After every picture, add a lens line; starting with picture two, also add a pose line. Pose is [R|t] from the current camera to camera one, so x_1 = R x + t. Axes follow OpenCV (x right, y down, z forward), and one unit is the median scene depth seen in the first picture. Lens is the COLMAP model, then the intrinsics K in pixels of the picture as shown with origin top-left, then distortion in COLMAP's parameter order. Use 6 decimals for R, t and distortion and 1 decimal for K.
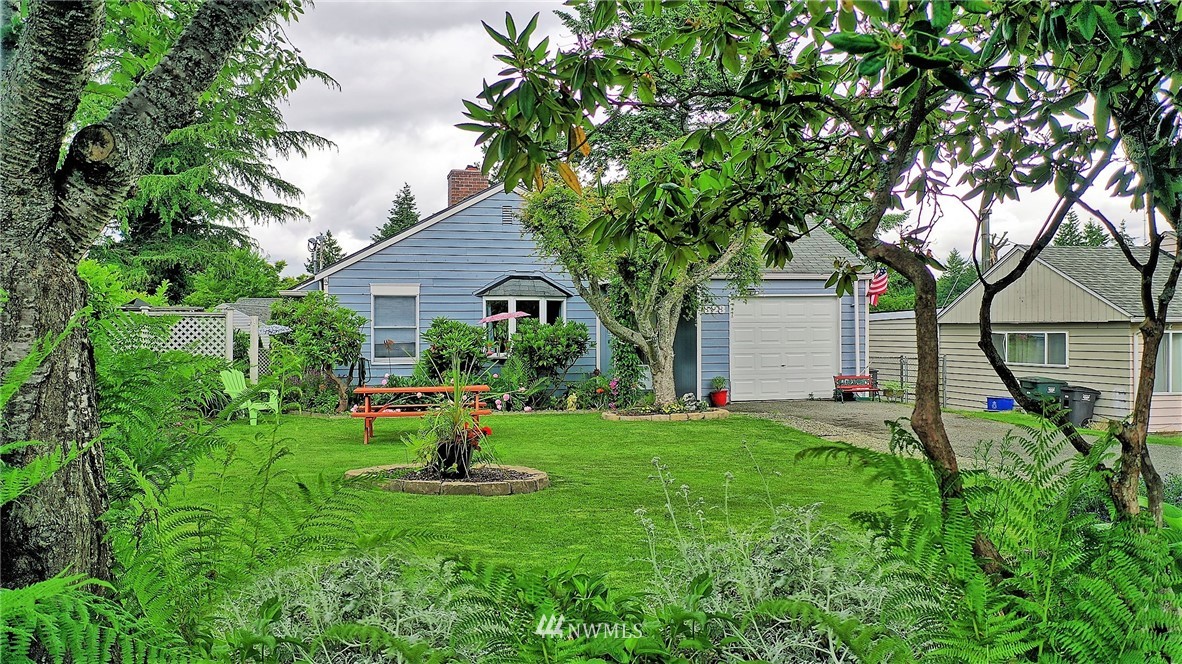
lens RADIAL K [[921.6, 0, 590.9], [0, 921.6, 315.7], [0, 0, 1]] dist [-0.009207, -0.005947]
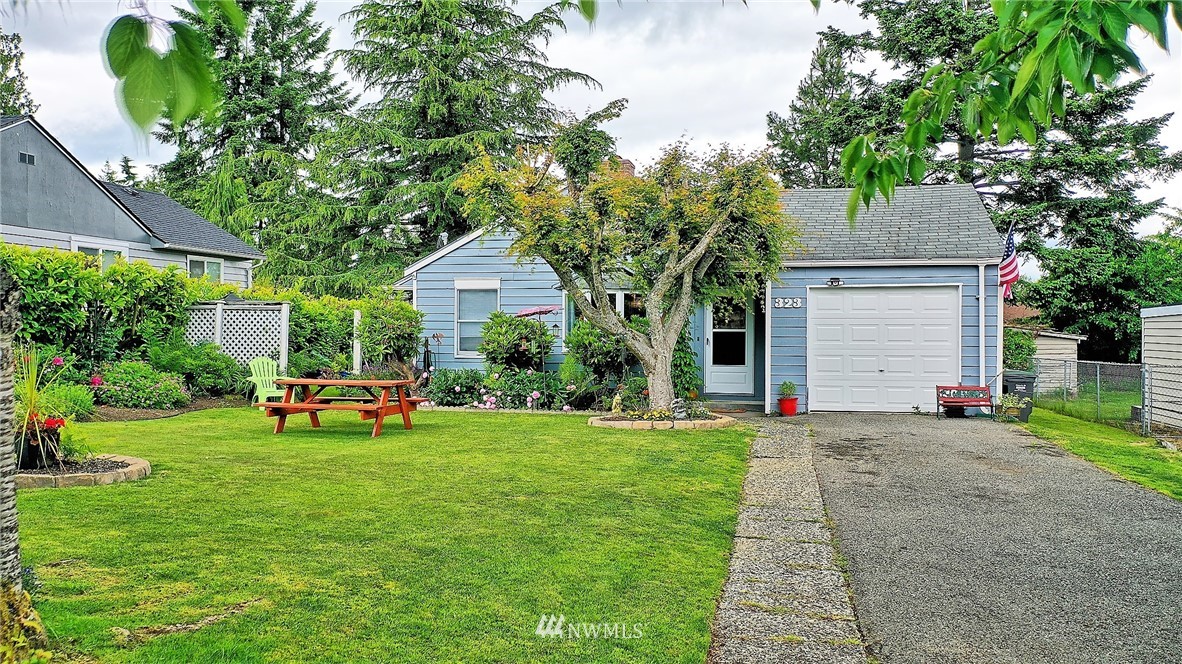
lens RADIAL K [[921.6, 0, 590.9], [0, 921.6, 315.7], [0, 0, 1]] dist [-0.009207, -0.005947]
pose [[0.900514, 0.004502, -0.434804, 0.339786], [-0.002126, 0.999980, 0.005951, 0.000498], [0.434822, -0.004434, 0.900505, 0.148719]]
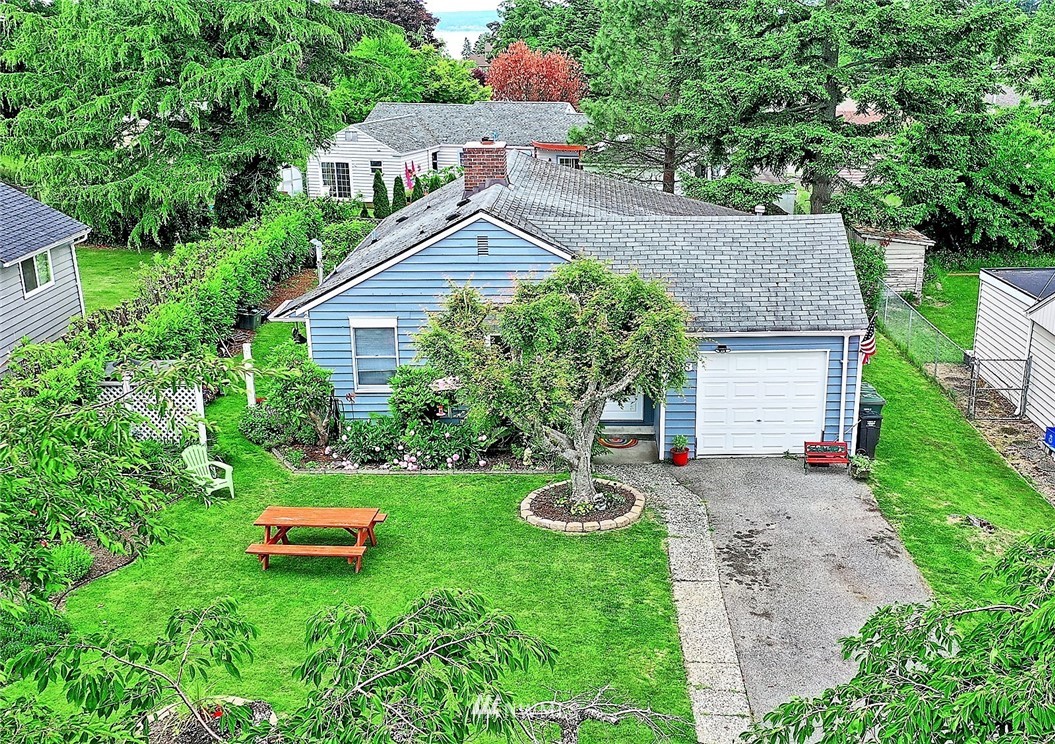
lens RADIAL K [[1142.0, 0, 586.8], [0, 1142.0, 373.3], [0, 0, 1]] dist [-0.022521, -0.020020]
pose [[0.969146, 0.073024, -0.235420, 0.317048], [0.002741, 0.951856, 0.306533, -0.361356], [0.246471, -0.297720, 0.922288, -0.116759]]
